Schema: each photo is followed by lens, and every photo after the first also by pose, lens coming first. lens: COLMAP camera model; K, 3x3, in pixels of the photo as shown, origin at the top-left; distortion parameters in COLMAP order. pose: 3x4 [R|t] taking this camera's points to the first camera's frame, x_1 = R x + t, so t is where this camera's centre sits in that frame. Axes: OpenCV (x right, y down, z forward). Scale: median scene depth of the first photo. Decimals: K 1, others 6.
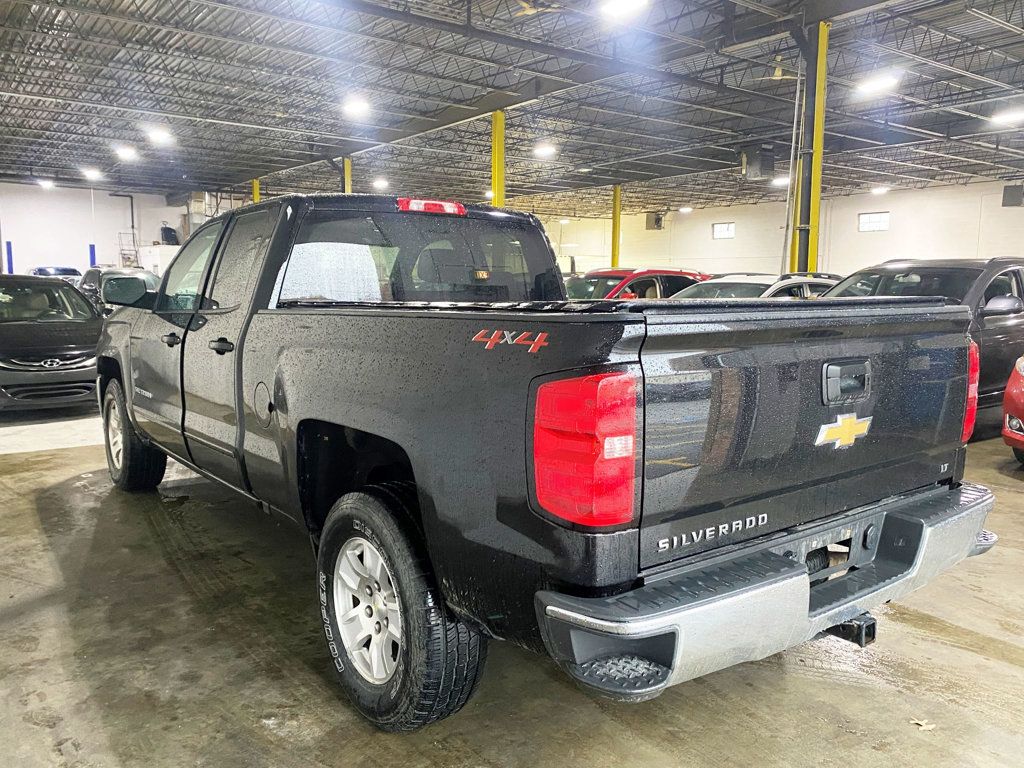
lens RADIAL K [[805.0, 0, 512.0], [0, 805.0, 384.0], [0, 0, 1]] dist [0.003170, -0.007780]
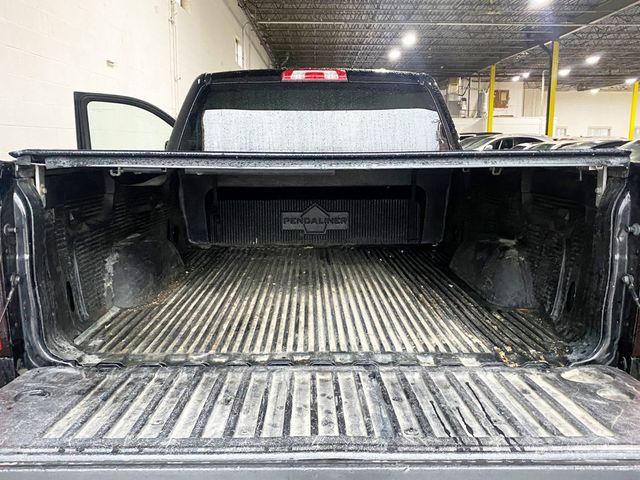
lens RADIAL K [[595.3, 0, 320.0], [0, 595.3, 240.0], [0, 0, 1]] dist [0.004194, 0.004525]
pose [[0.801180, 0.089238, -0.591733, 0.197055], [-0.068669, 0.995997, 0.057229, -0.018125], [0.594471, -0.005216, 0.804100, 0.154994]]
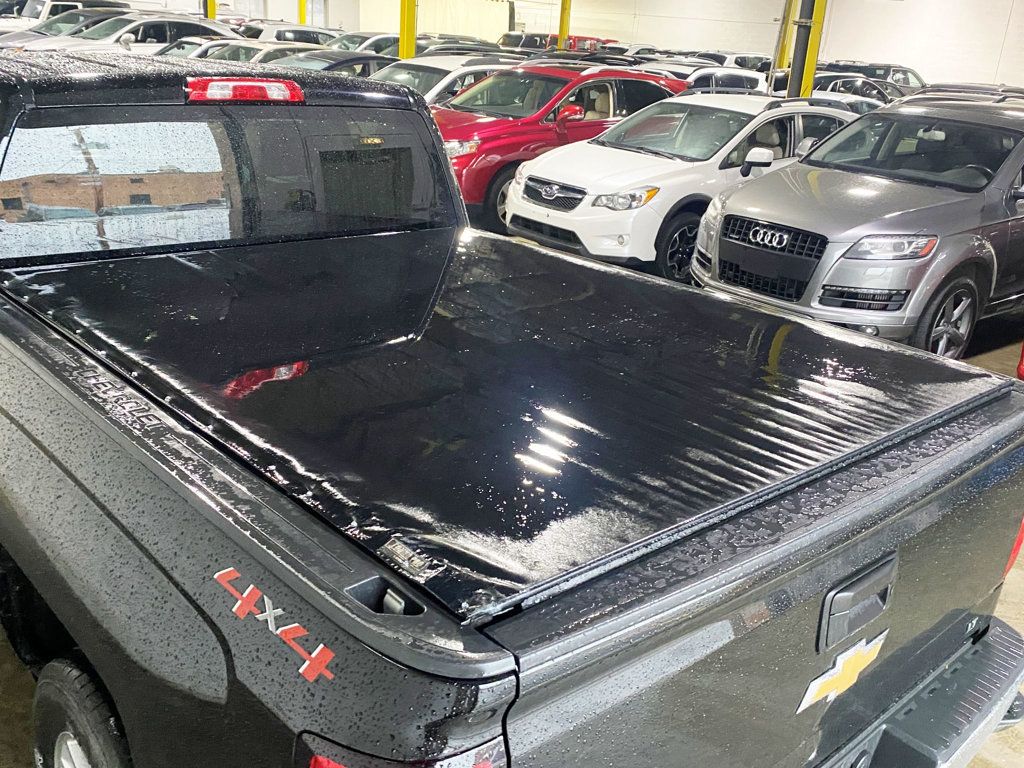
lens RADIAL K [[952.4, 0, 512.0], [0, 952.4, 384.0], [0, 0, 1]] dist [0.004194, 0.004525]
pose [[0.994423, 0.043873, 0.095906, 0.020552], [-0.065212, 0.970478, 0.232206, -0.085383], [-0.082887, -0.237165, 0.967927, 0.098677]]
